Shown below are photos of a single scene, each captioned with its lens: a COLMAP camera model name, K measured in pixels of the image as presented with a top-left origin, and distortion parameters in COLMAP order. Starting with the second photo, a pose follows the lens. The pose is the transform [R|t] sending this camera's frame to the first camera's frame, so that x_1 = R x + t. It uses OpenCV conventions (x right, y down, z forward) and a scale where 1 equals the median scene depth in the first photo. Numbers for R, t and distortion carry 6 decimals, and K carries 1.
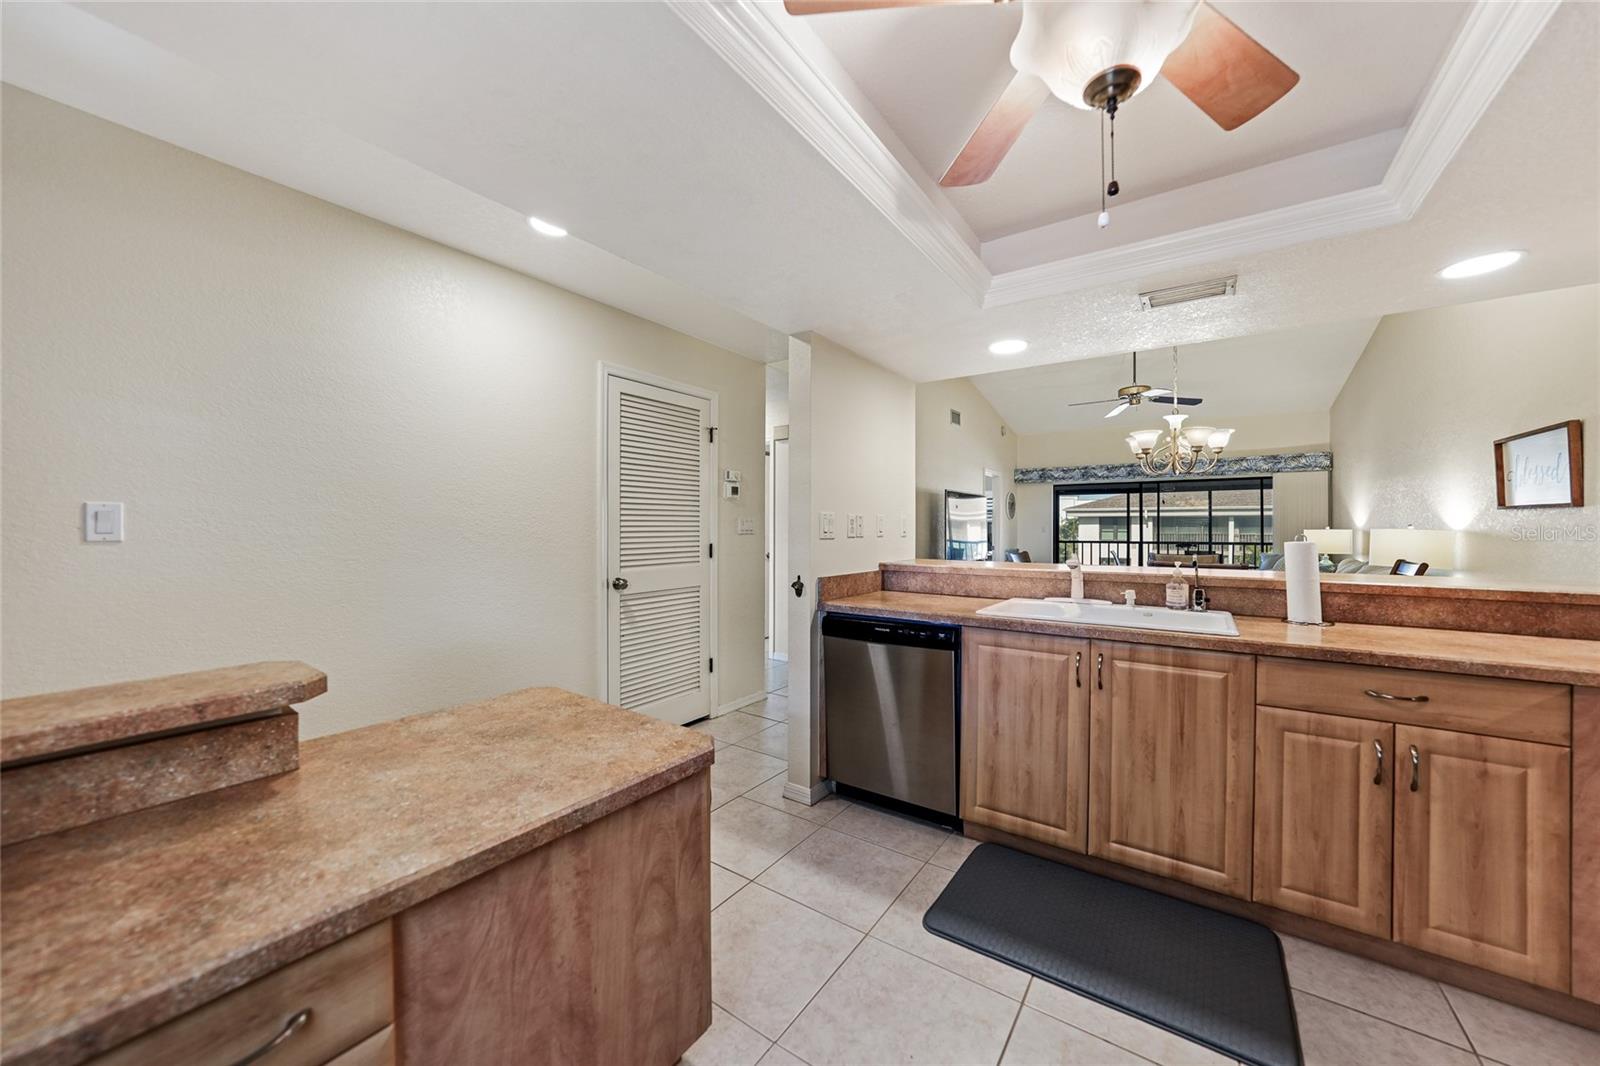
lens RADIAL K [[579.2, 0, 786.8], [0, 579.2, 527.9], [0, 0, 1]] dist [-0.030628, 0.007141]
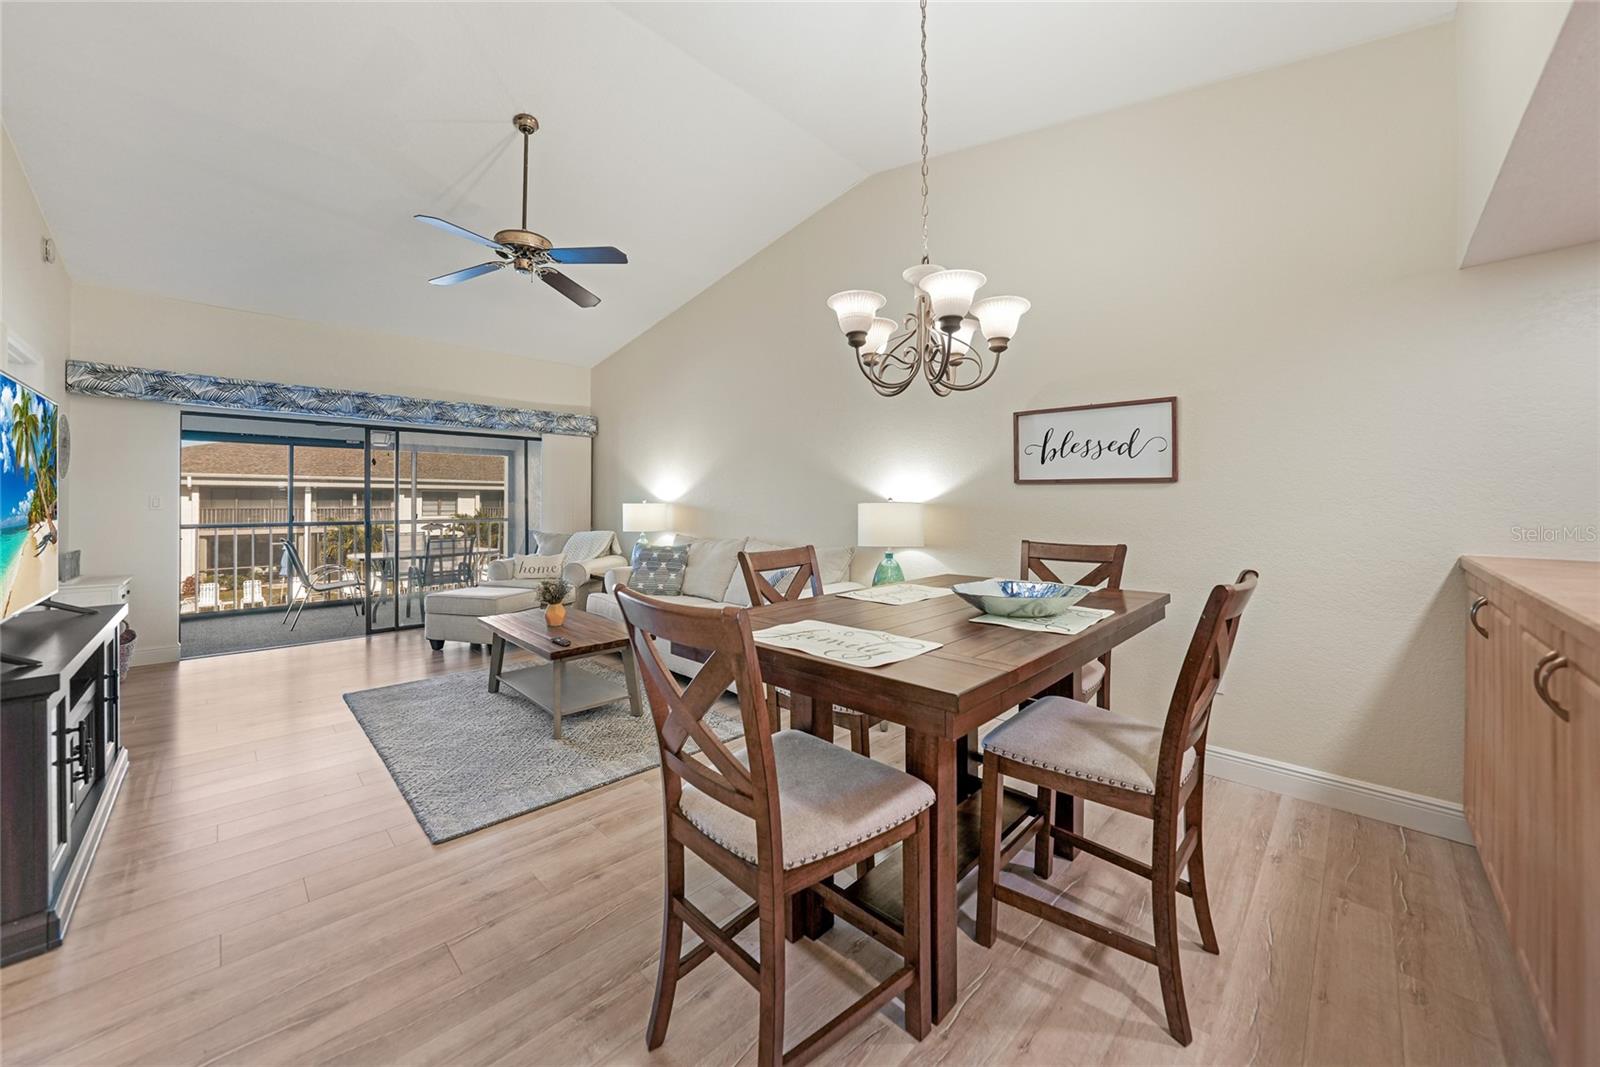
lens RADIAL K [[592.1, 0, 798.2], [0, 592.1, 496.5], [0, 0, 1]] dist [-0.017627, 0.003321]
pose [[0.147029, 0.005276, 0.989118, 0.280011], [0.002261, 0.999981, -0.005670, -0.006902], [-0.989130, 0.003070, 0.147015, 1.757031]]
